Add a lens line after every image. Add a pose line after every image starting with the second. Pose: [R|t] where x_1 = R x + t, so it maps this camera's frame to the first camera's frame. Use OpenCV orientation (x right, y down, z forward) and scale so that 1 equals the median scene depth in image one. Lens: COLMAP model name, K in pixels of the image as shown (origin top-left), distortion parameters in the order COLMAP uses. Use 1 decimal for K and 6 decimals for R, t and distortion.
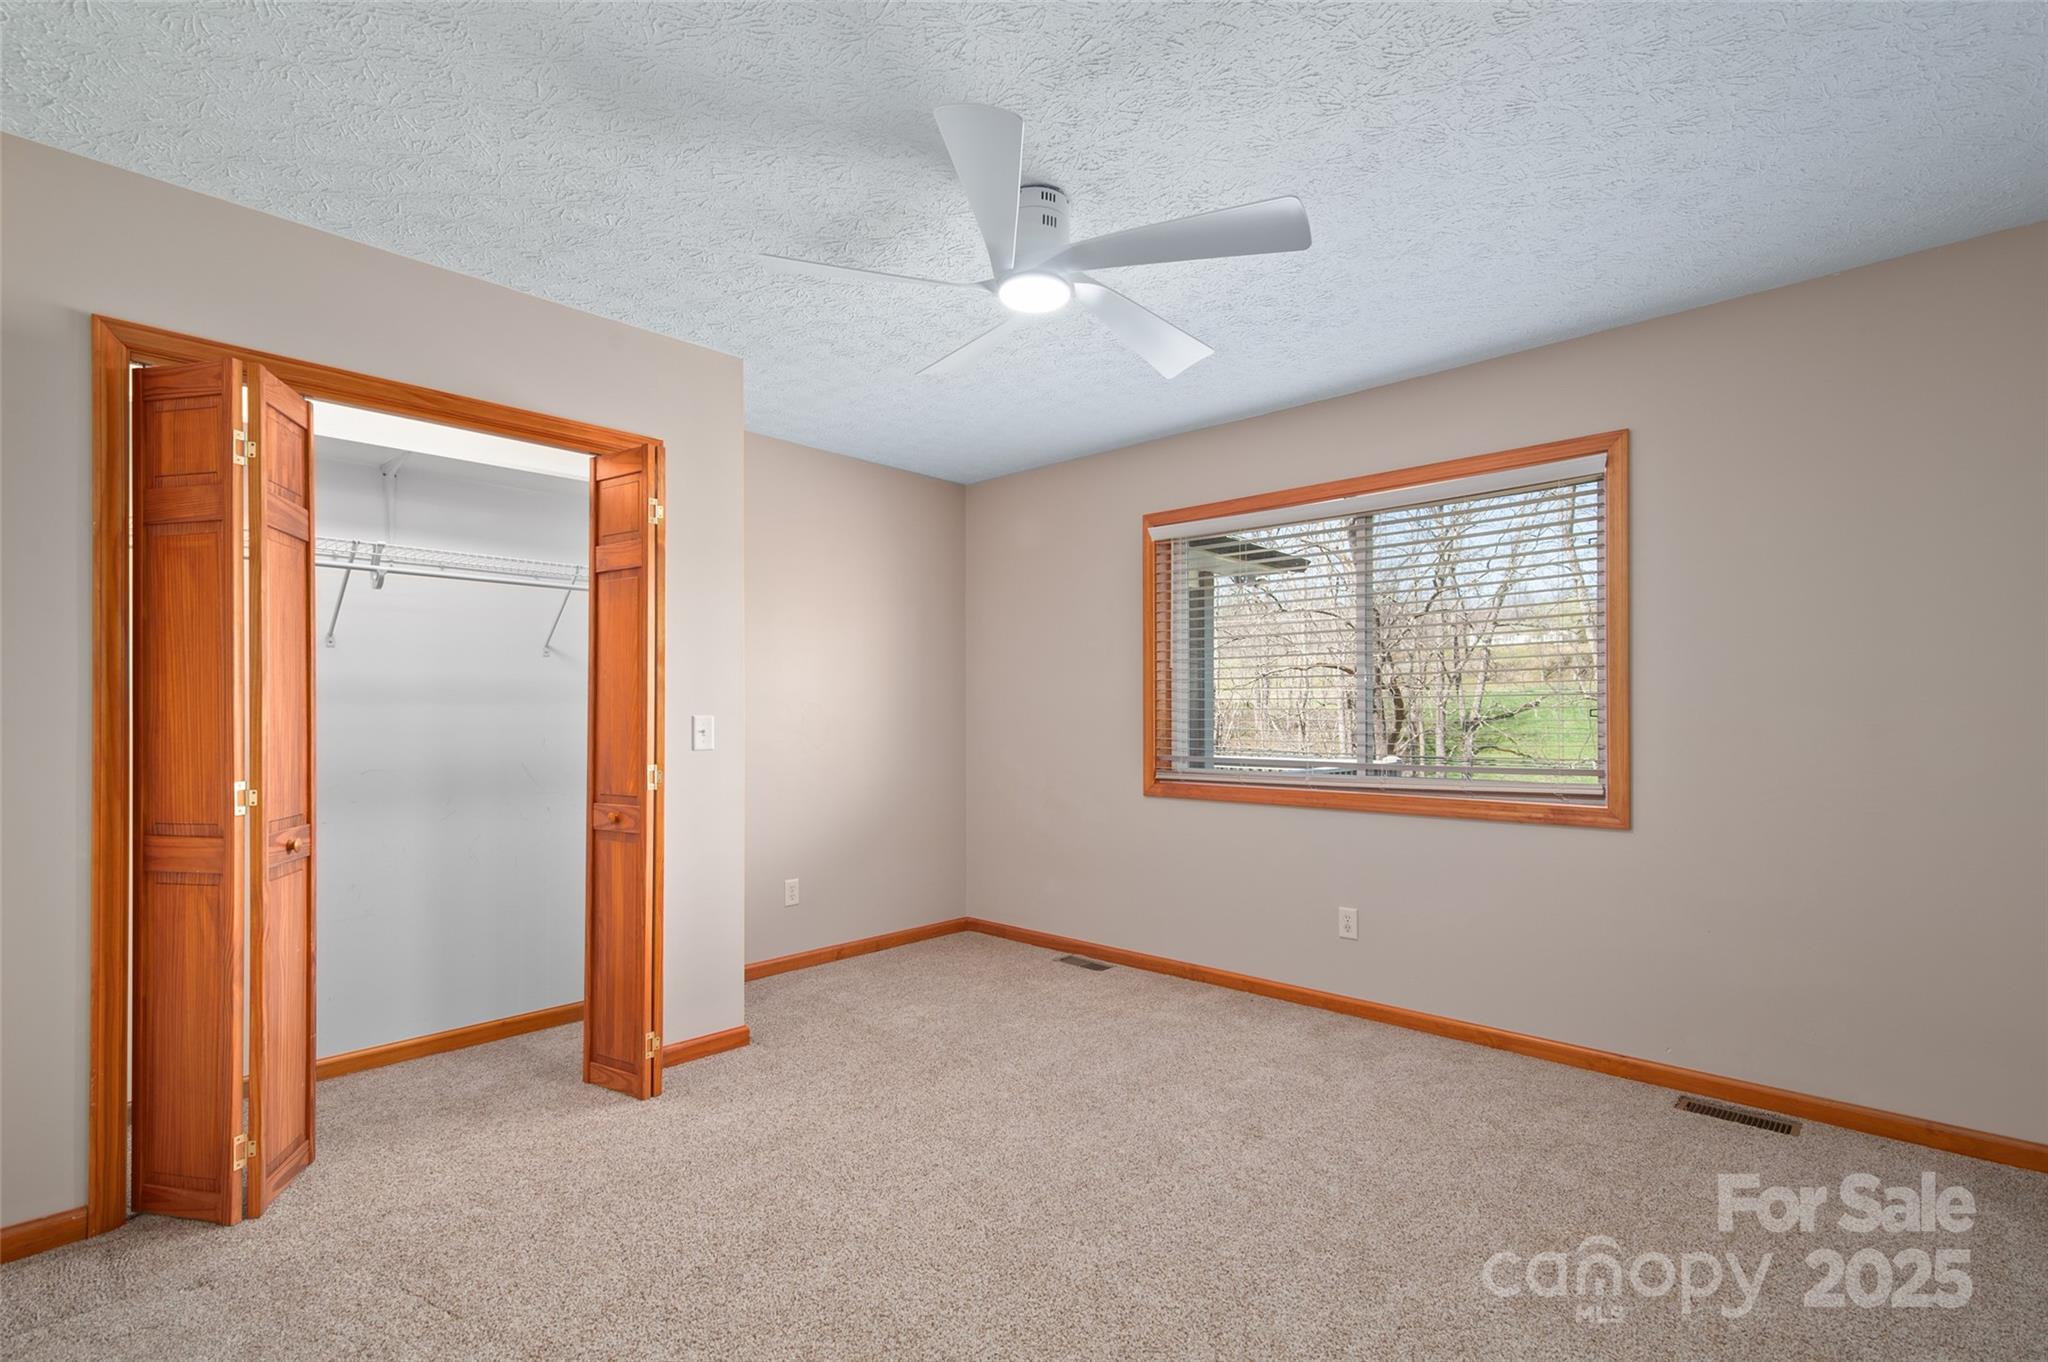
lens RADIAL K [[927.3, 0, 1023.9], [0, 927.3, 709.2], [0, 0, 1]] dist [0.000078, -0.000155]
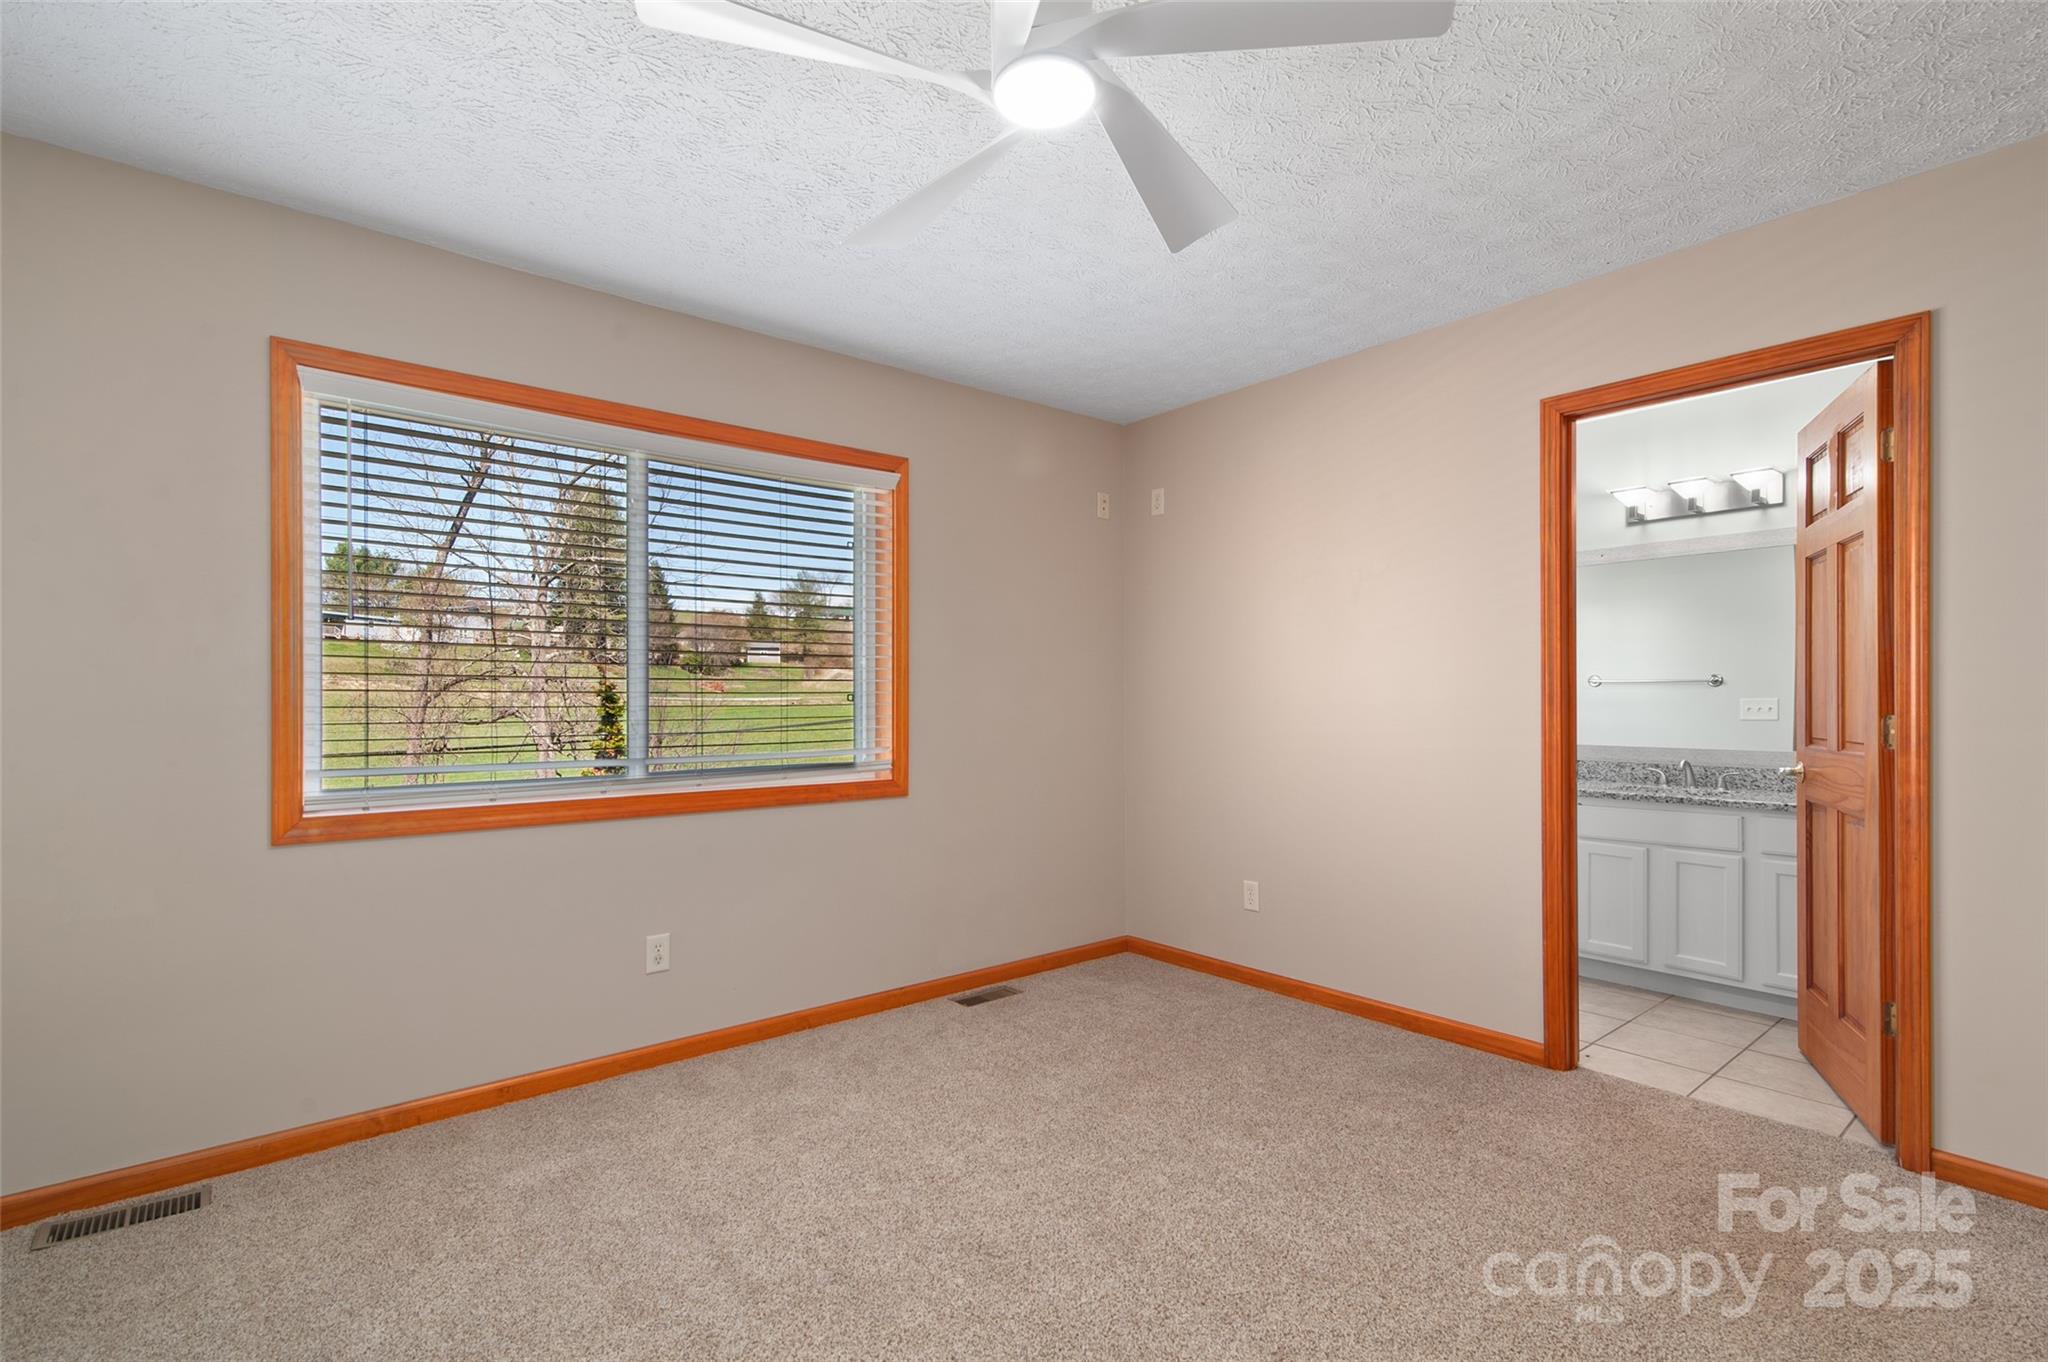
lens RADIAL K [[945.3, 0, 1024.9], [0, 945.3, 698.2], [0, 0, 1]] dist [0.010015, -0.000090]
pose [[0.138717, 0.001663, 0.990331, -0.453519], [-0.000205, 0.999999, -0.001650, 0.005916], [-0.990332, 0.000026, 0.138717, 0.583017]]
